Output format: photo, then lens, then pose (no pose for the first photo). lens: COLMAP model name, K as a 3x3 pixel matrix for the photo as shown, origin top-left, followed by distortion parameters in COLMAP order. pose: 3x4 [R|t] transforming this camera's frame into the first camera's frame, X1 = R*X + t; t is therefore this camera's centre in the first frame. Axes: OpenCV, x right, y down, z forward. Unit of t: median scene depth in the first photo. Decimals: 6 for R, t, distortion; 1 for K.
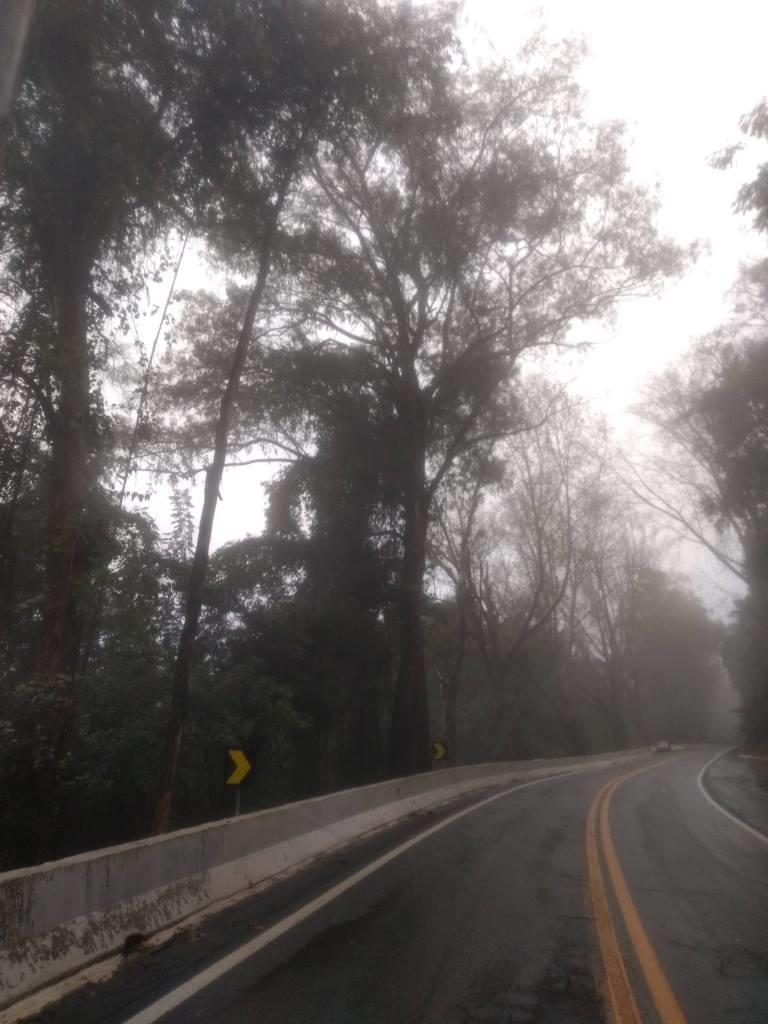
lens RADIAL K [[784.4, 0, 377.6], [0, 784.4, 520.9], [0, 0, 1]] dist [0.050336, -0.088125]
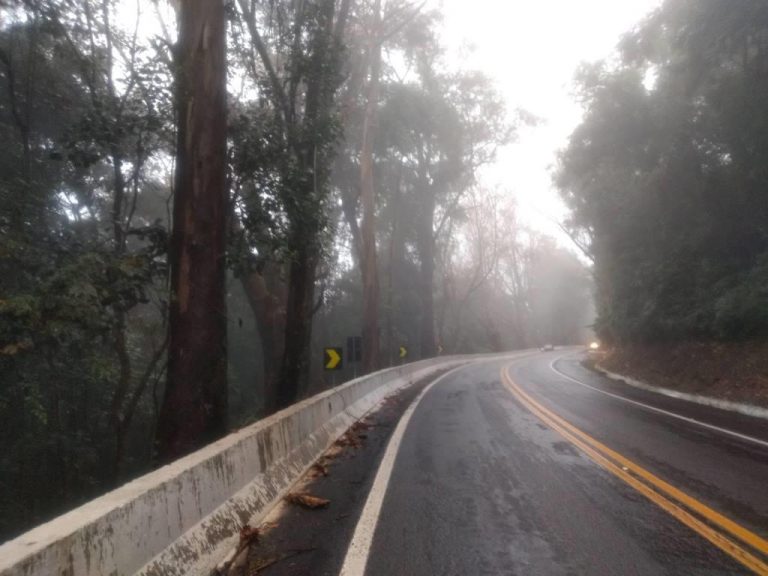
lens RADIAL K [[593.1, 0, 386.0], [0, 593.1, 285.7], [0, 0, 1]] dist [0.005895, -0.010163]
pose [[0.998334, -0.011654, 0.056512, -0.128991], [0.002081, 0.986024, 0.166592, -0.140142], [-0.057664, -0.166197, 0.984405, -0.515748]]
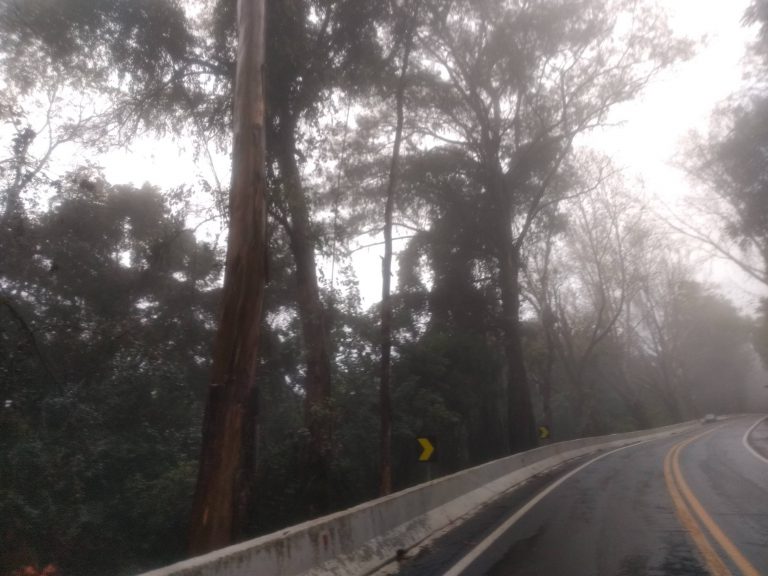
lens RADIAL K [[588.3, 0, 384.0], [0, 588.3, 288.0], [0, 0, 1]] dist [0.011306, -0.007444]
pose [[0.985233, -0.101107, -0.138182, -0.021389], [0.105431, 0.994129, 0.024322, -0.011037], [0.134911, -0.038531, 0.990108, -0.040406]]
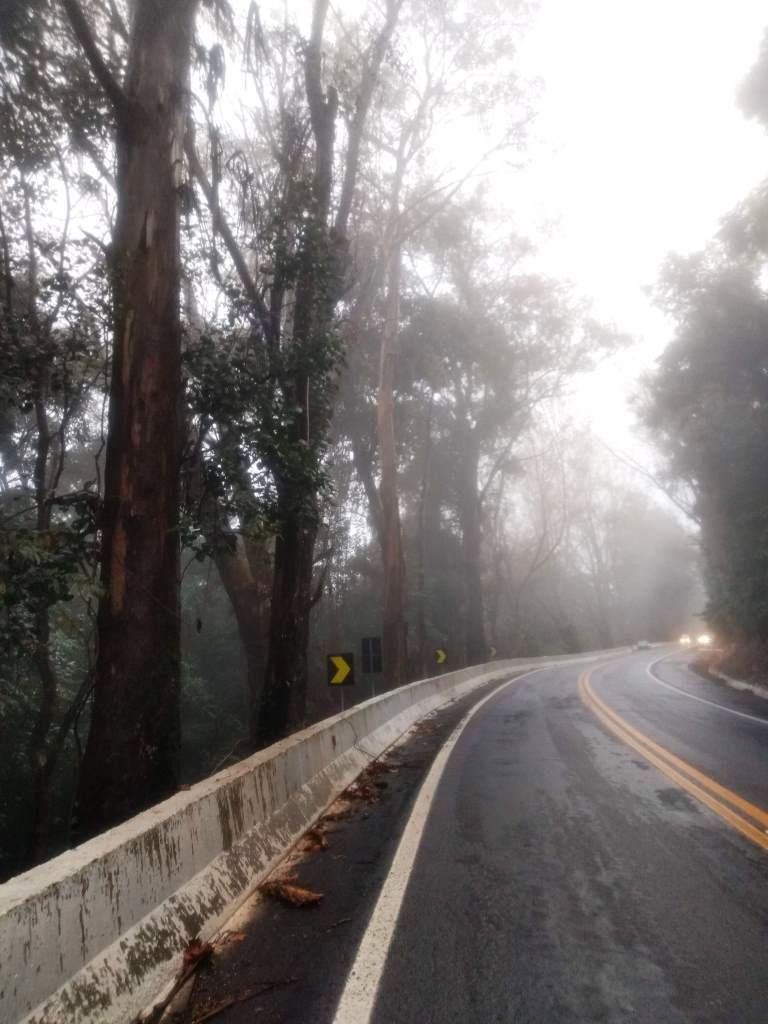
lens RADIAL K [[784.4, 0, 384.0], [0, 784.4, 512.0], [0, 0, 1]] dist [0.011306, -0.007444]
pose [[0.999359, -0.033468, 0.012709, -0.121755], [0.032057, 0.994623, 0.098472, -0.136871], [-0.015936, -0.098002, 0.995059, -0.491267]]
